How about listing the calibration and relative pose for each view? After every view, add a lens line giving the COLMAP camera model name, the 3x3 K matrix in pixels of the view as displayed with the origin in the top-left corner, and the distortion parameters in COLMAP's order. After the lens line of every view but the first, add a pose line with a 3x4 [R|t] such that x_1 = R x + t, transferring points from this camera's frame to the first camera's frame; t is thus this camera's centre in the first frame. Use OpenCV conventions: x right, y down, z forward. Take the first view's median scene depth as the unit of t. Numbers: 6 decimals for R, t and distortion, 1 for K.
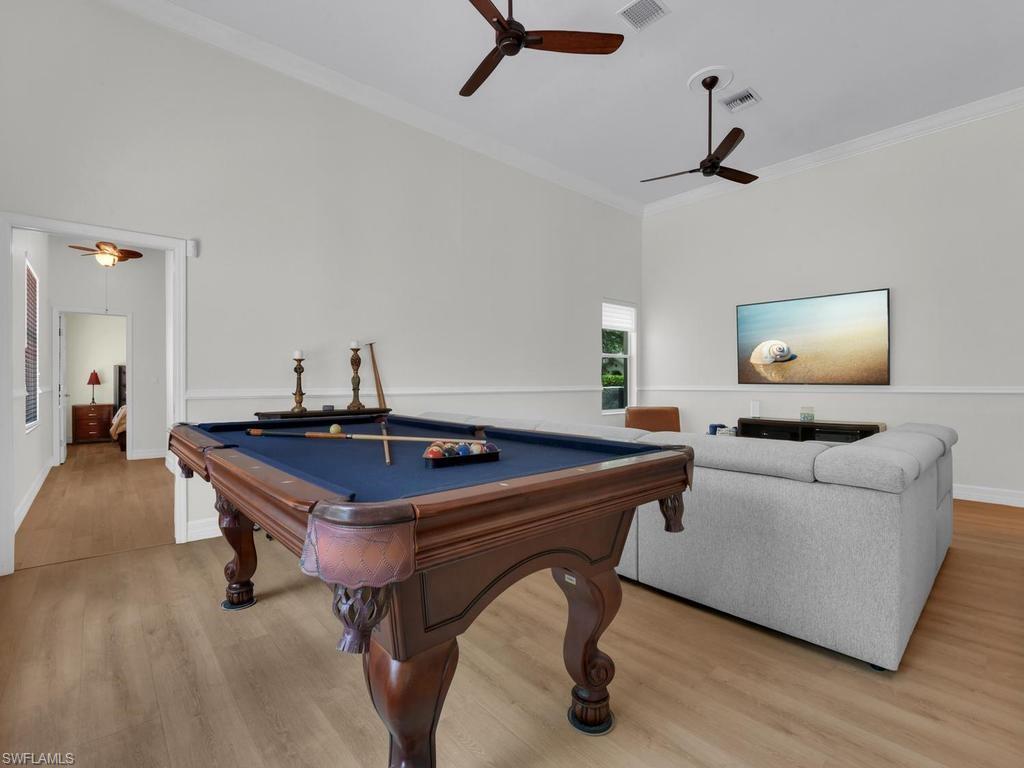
lens RADIAL K [[471.8, 0, 512.0], [0, 471.8, 384.0], [0, 0, 1]] dist [-0.000626, -0.011429]
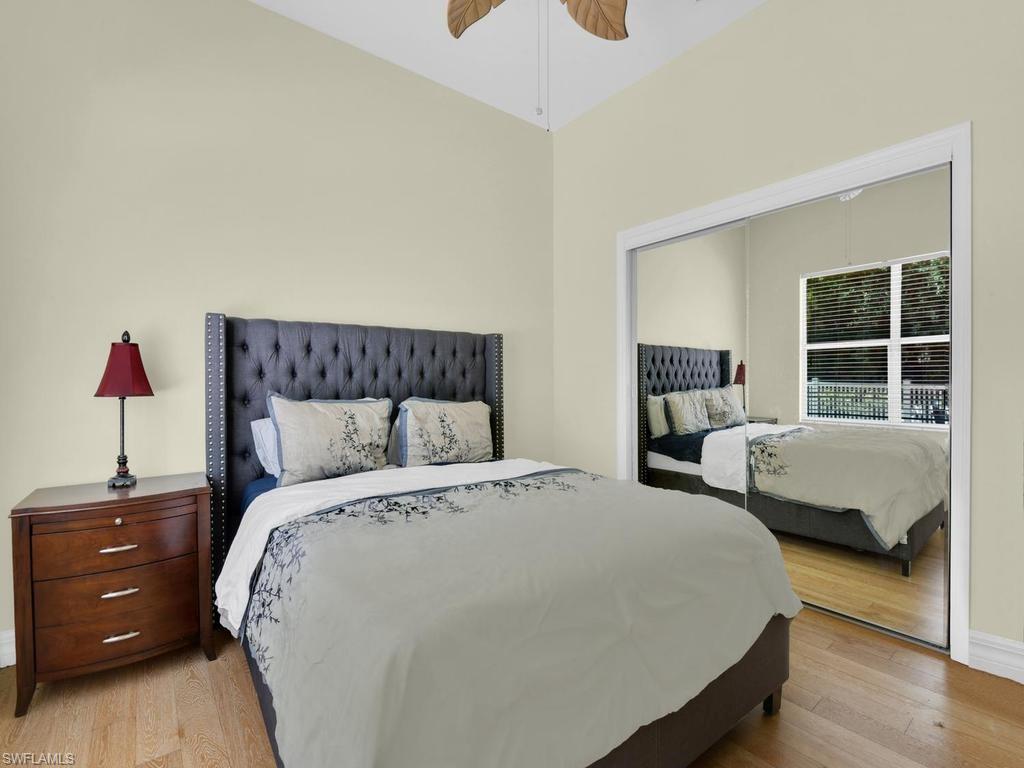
lens RADIAL K [[471.8, 0, 512.0], [0, 471.8, 384.0], [0, 0, 1]] dist [-0.000626, -0.011429]
pose [[0.997473, -0.005841, -0.070808, -0.699721], [0.005929, 0.999982, 0.001036, -0.003462], [0.070800, -0.001454, 0.997489, 0.797260]]
